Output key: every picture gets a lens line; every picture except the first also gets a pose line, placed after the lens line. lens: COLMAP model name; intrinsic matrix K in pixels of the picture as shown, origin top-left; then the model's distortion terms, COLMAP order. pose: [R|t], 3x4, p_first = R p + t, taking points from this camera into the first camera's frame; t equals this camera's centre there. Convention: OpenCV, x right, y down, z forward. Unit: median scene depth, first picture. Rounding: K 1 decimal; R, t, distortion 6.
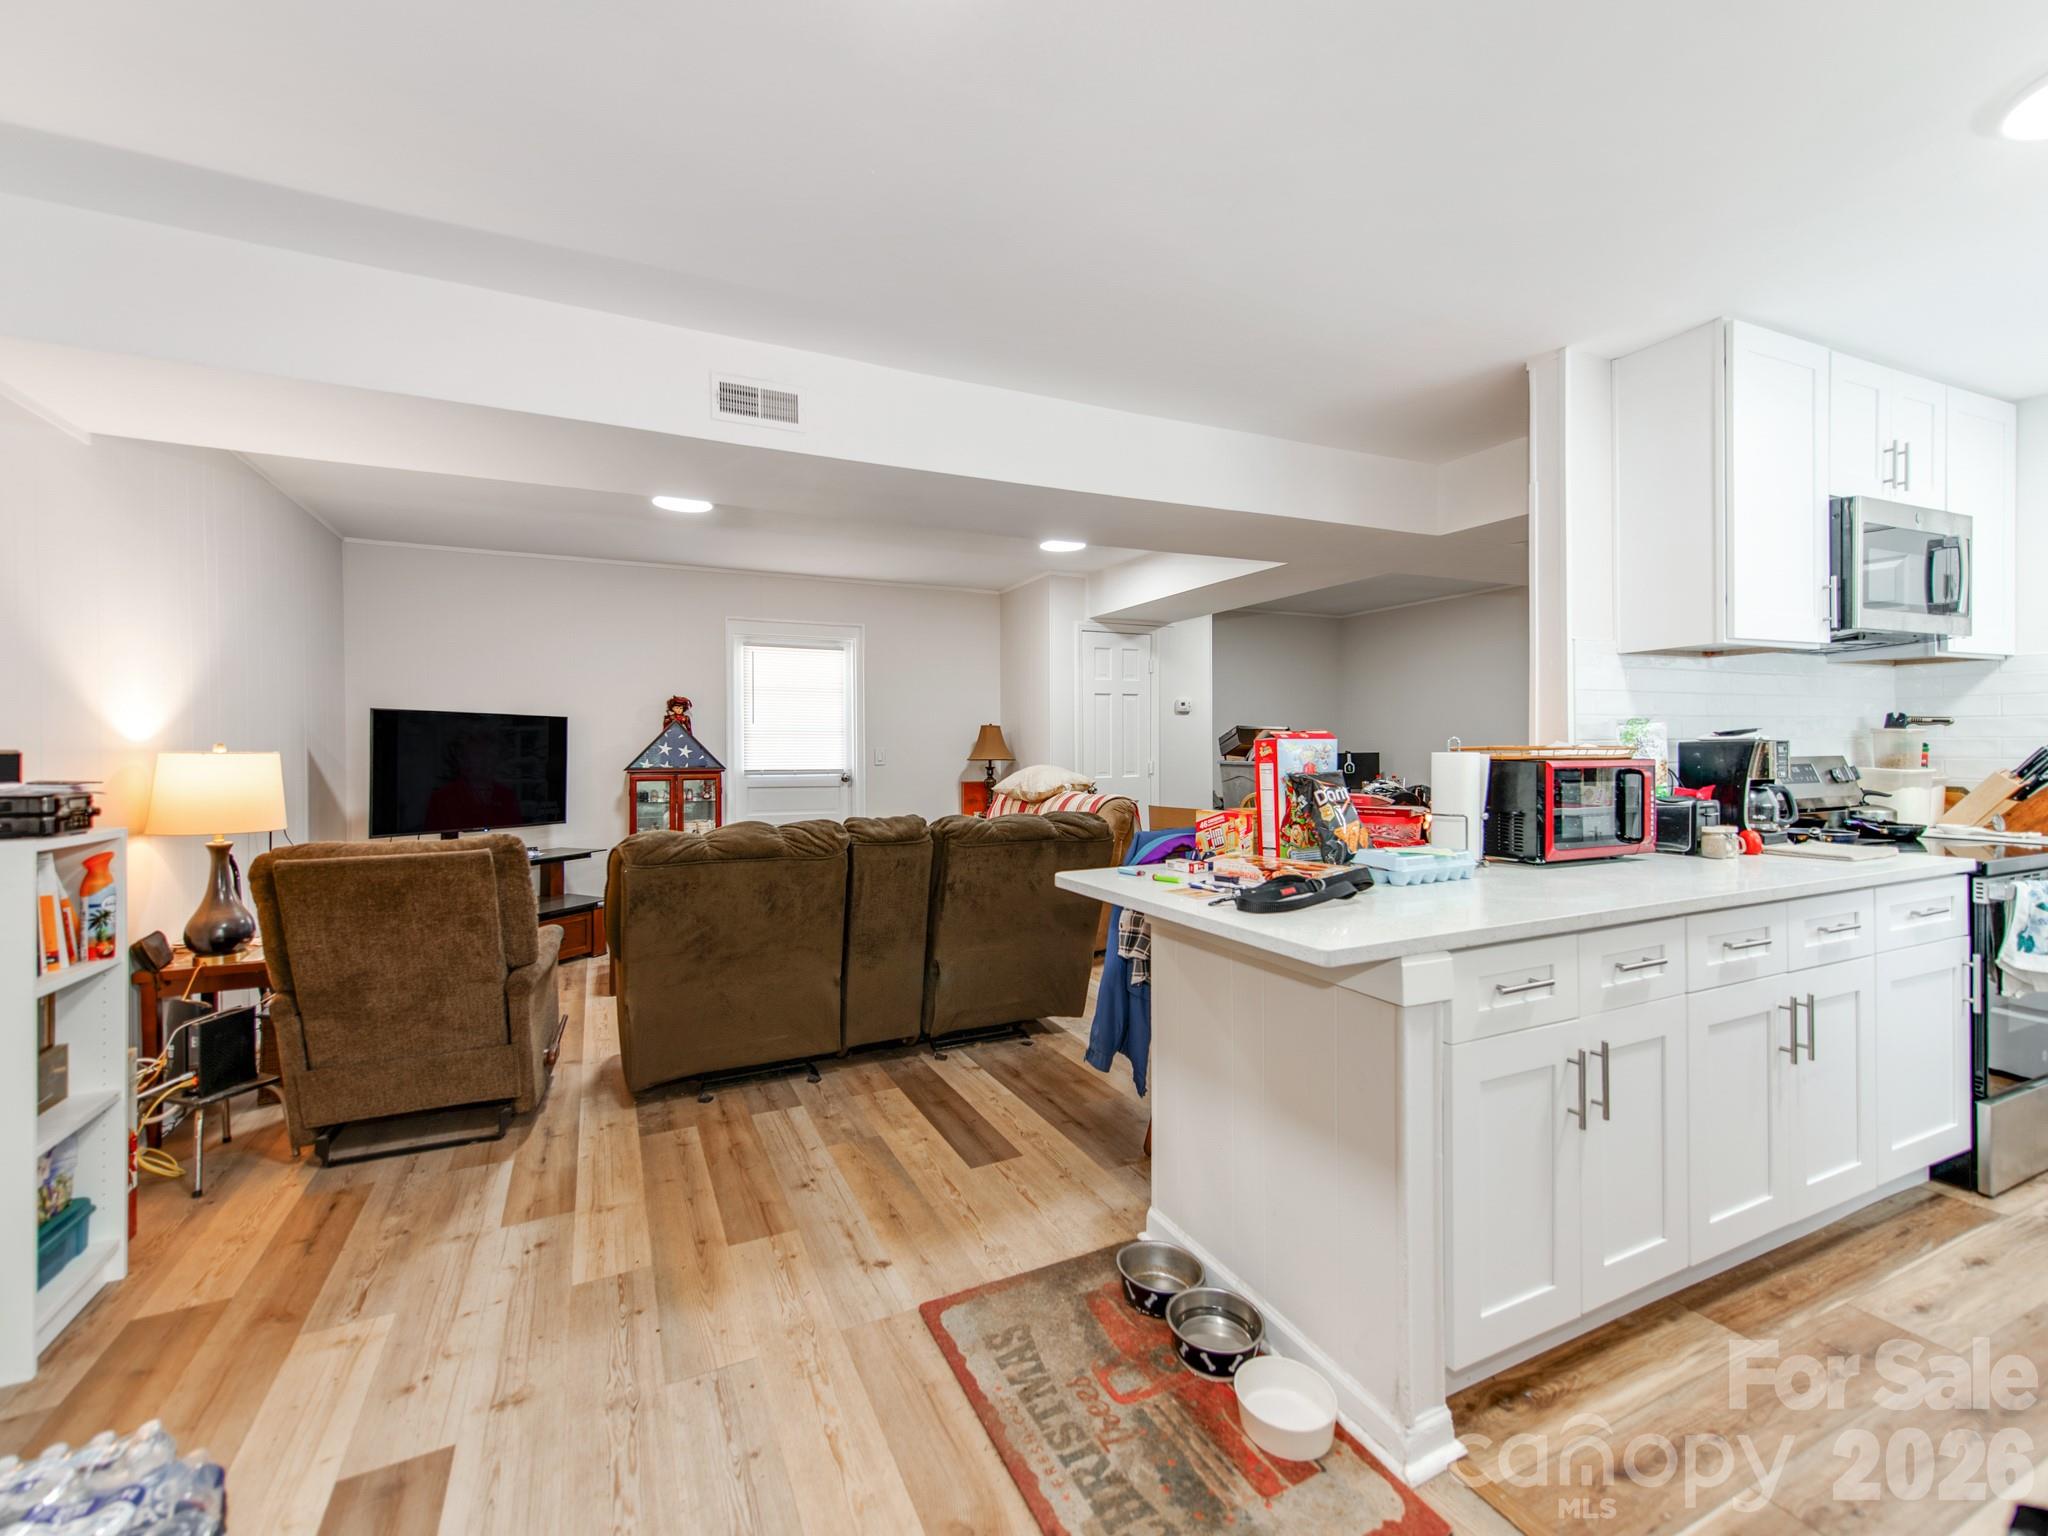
lens RADIAL K [[862.5, 0, 1026.9], [0, 862.5, 752.1], [0, 0, 1]] dist [0.024781, -0.006356]
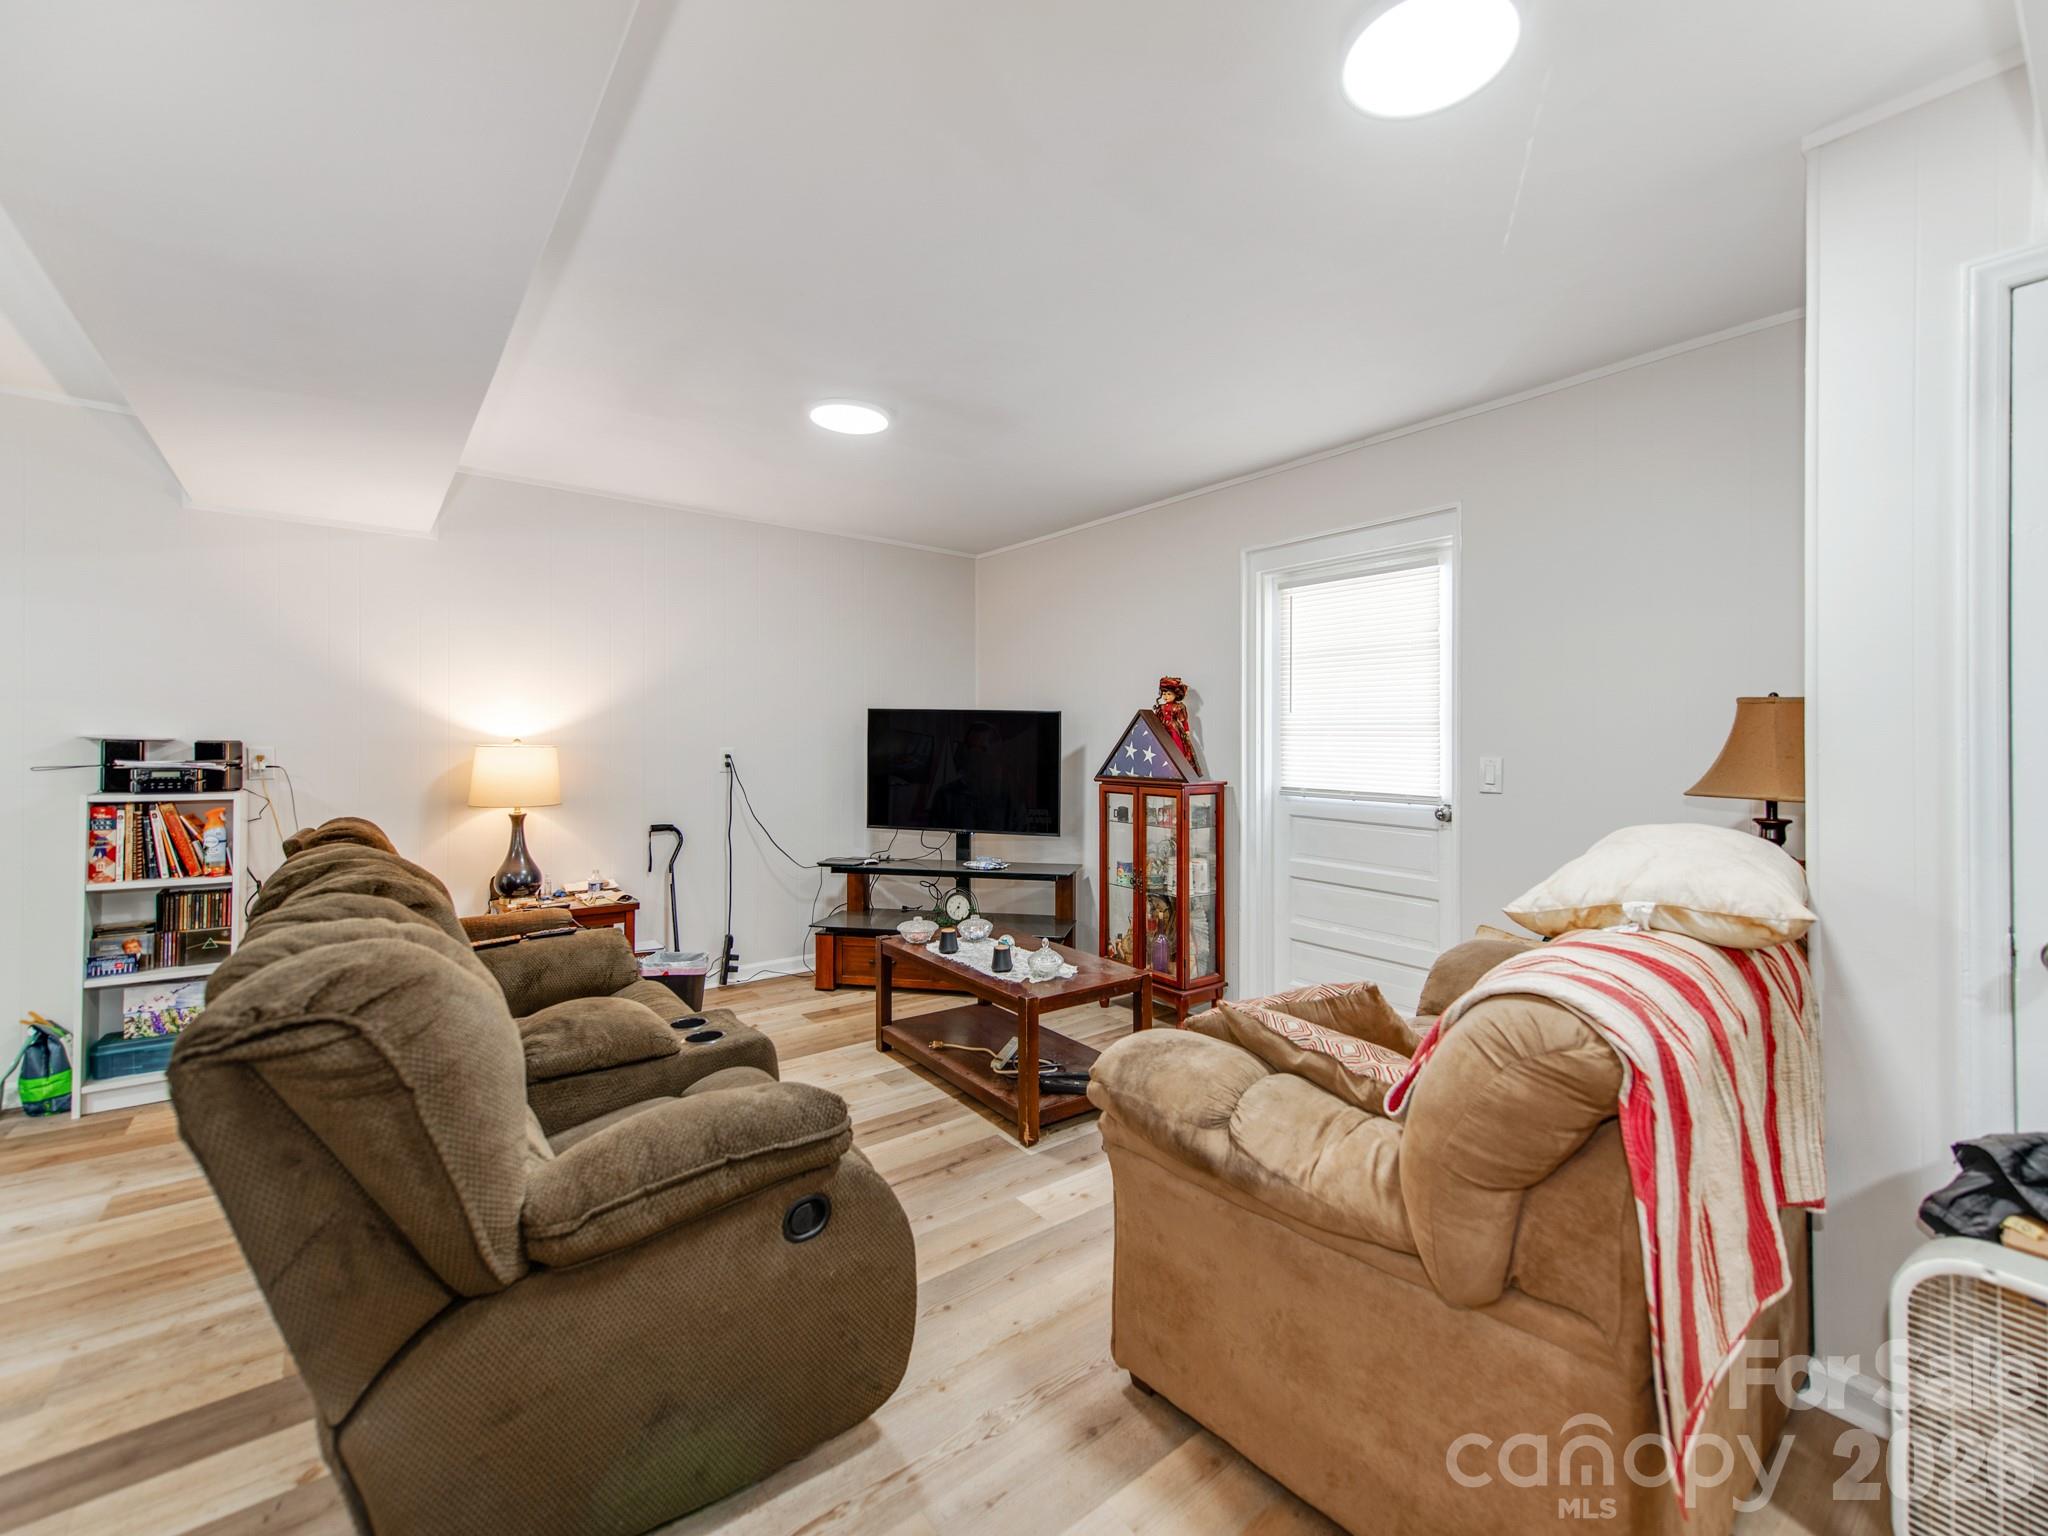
lens RADIAL K [[862.5, 0, 1026.9], [0, 862.5, 752.1], [0, 0, 1]] dist [0.024781, -0.006356]
pose [[0.226432, 0.011390, -0.973960, 0.282426], [-0.022151, 0.999733, 0.006542, -0.005649], [0.973775, 0.020093, 0.226624, 0.778297]]
